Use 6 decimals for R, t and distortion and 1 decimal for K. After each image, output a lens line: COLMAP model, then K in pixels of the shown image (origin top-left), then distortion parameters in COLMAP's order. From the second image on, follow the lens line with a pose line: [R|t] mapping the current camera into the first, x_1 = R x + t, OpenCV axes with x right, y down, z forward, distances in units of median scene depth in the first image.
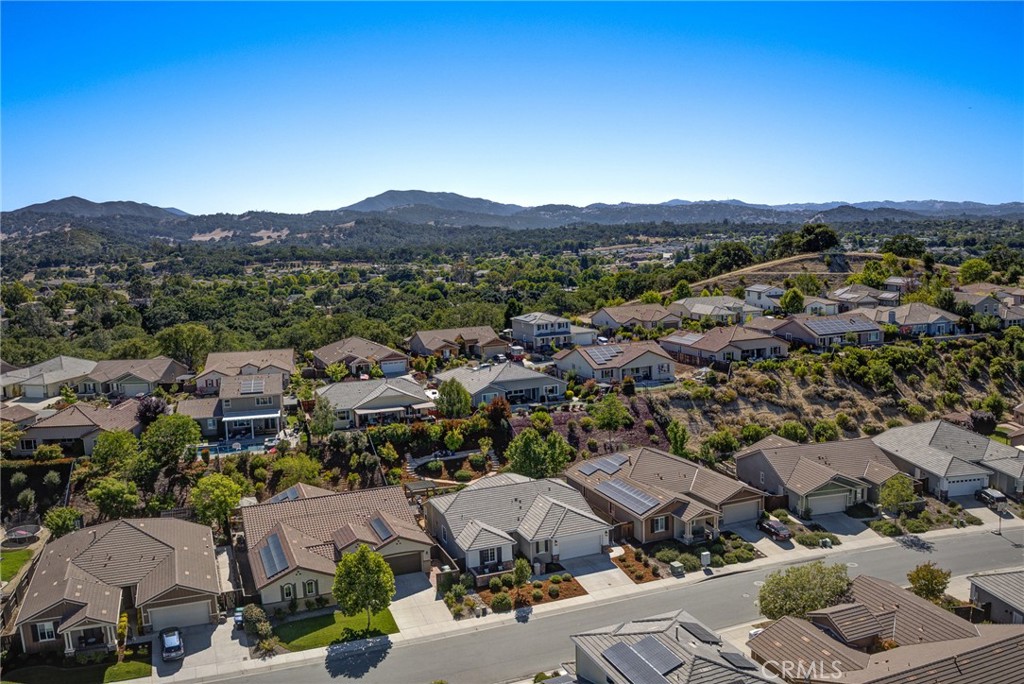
lens RADIAL K [[851.4, 0, 519.6], [0, 851.4, 345.4], [0, 0, 1]] dist [-0.100664, -0.021306]
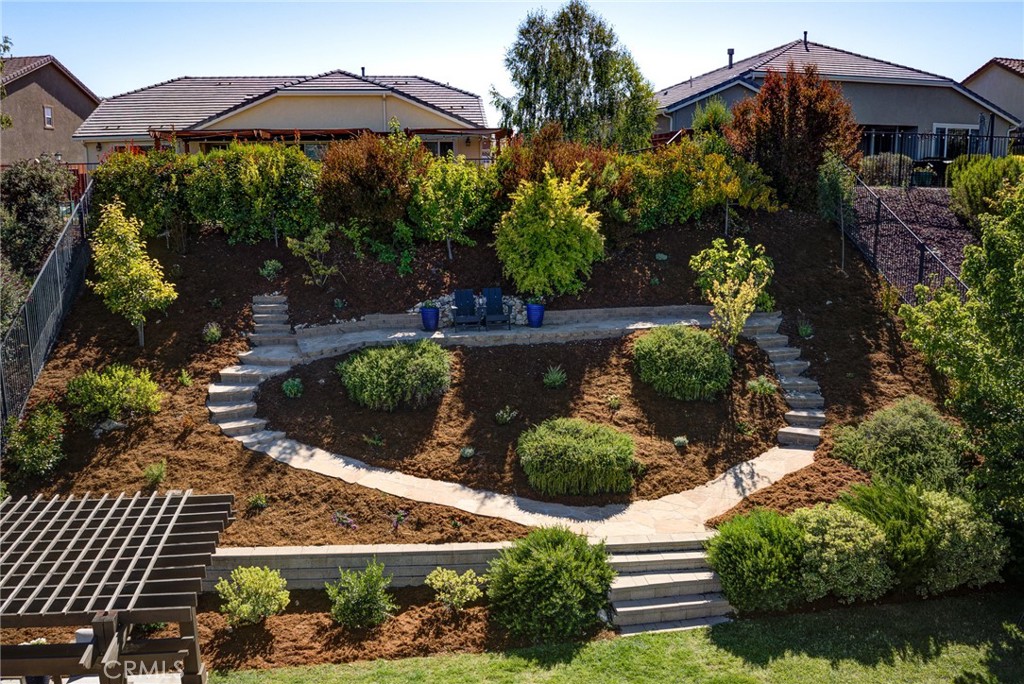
lens RADIAL K [[851.4, 0, 516.1], [0, 851.4, 336.9], [0, 0, 1]] dist [-0.100664, -0.021306]
pose [[0.975414, 0.071730, -0.208383, -0.048516], [-0.058559, 0.995917, 0.068709, 0.124364], [0.212460, -0.054817, 0.975631, 0.863698]]
